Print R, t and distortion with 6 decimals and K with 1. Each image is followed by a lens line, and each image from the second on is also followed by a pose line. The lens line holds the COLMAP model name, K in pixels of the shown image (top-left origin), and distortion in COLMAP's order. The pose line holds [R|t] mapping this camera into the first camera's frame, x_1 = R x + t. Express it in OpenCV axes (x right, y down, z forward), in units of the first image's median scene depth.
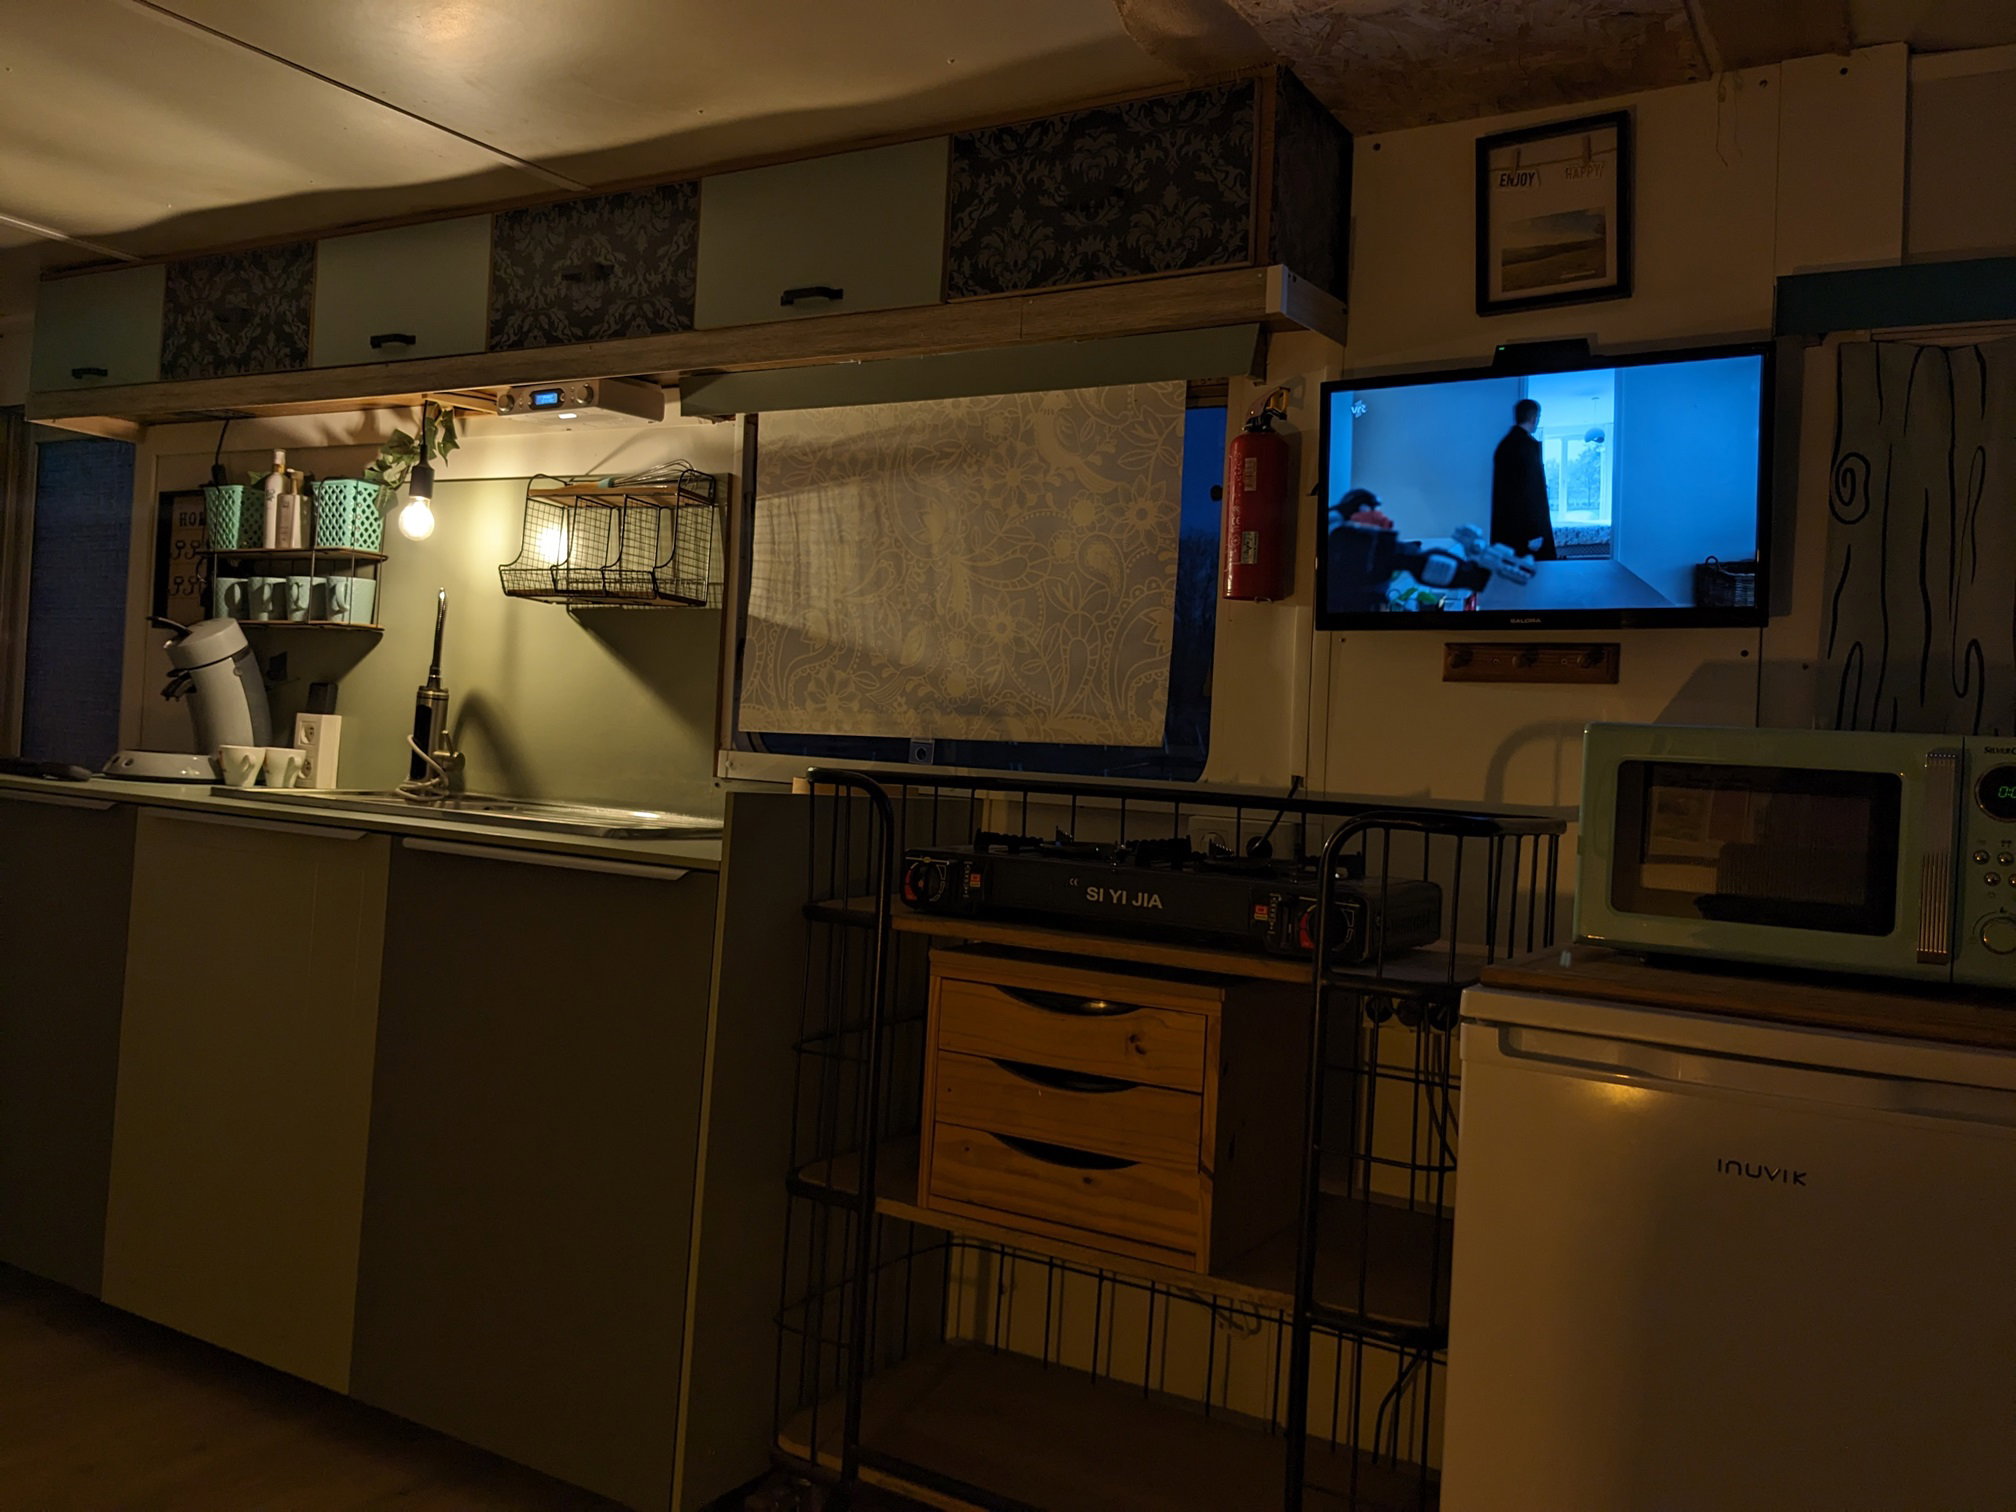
lens RADIAL K [[1587.0, 0, 1008.0], [0, 1587.0, 756.0], [0, 0, 1]] dist [0.038536, -0.059106]
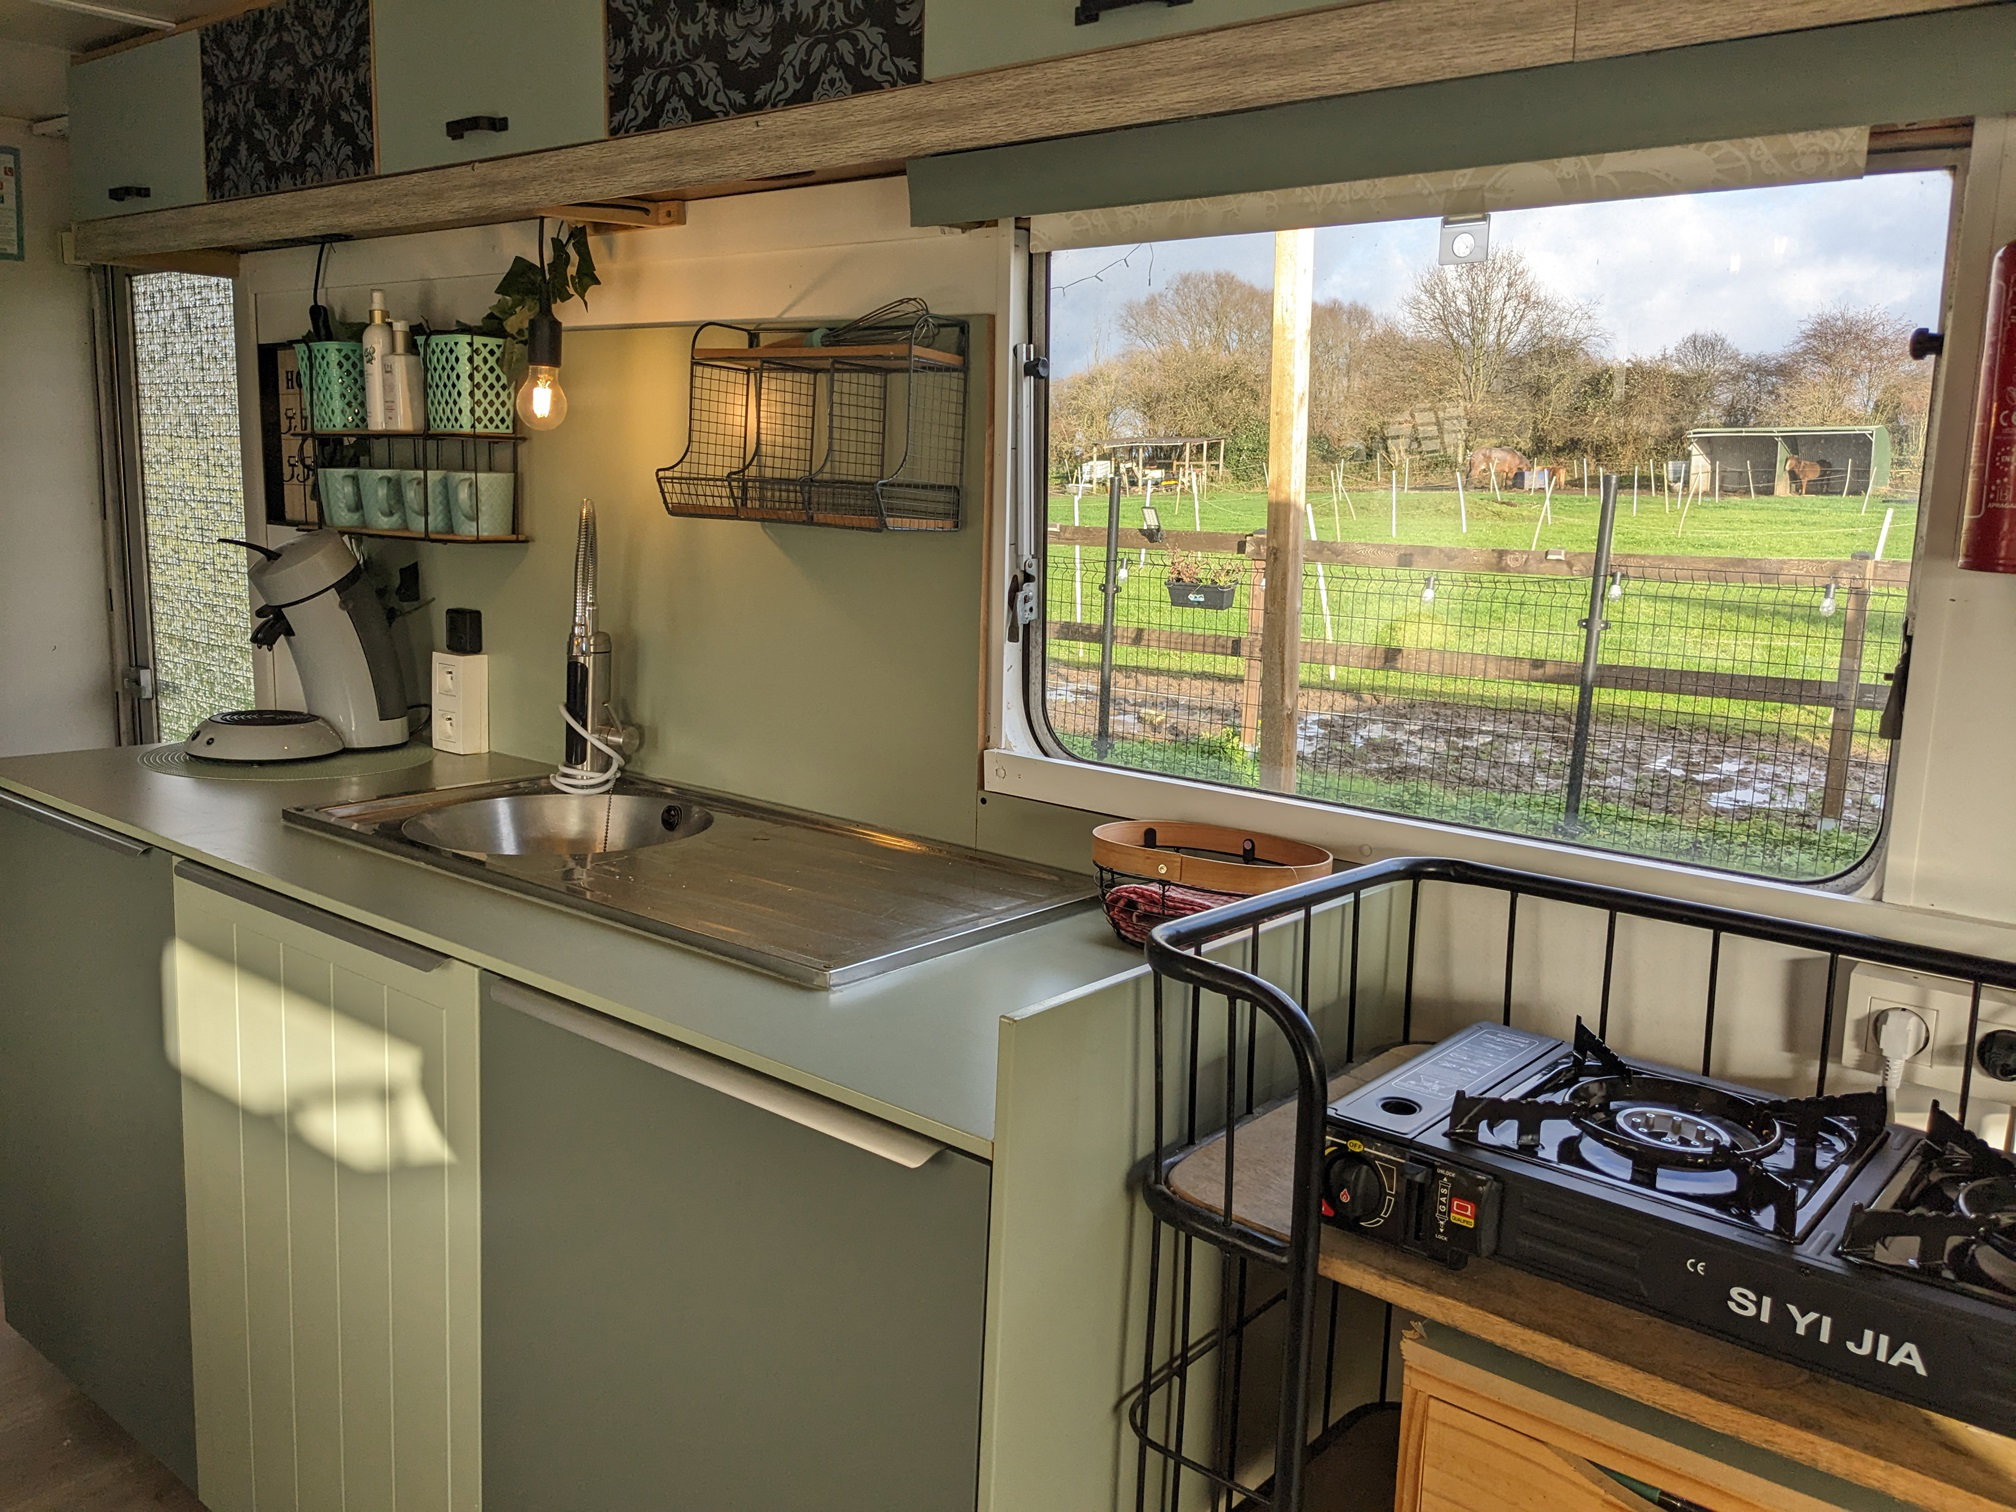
lens RADIAL K [[1587.0, 0, 1008.0], [0, 1587.0, 756.0], [0, 0, 1]] dist [0.038536, -0.059106]
pose [[0.985992, 0.000757, -0.166790, -0.079853], [0.025877, 0.987186, 0.157459, -0.131776], [0.164772, -0.159569, 0.973338, 0.456141]]
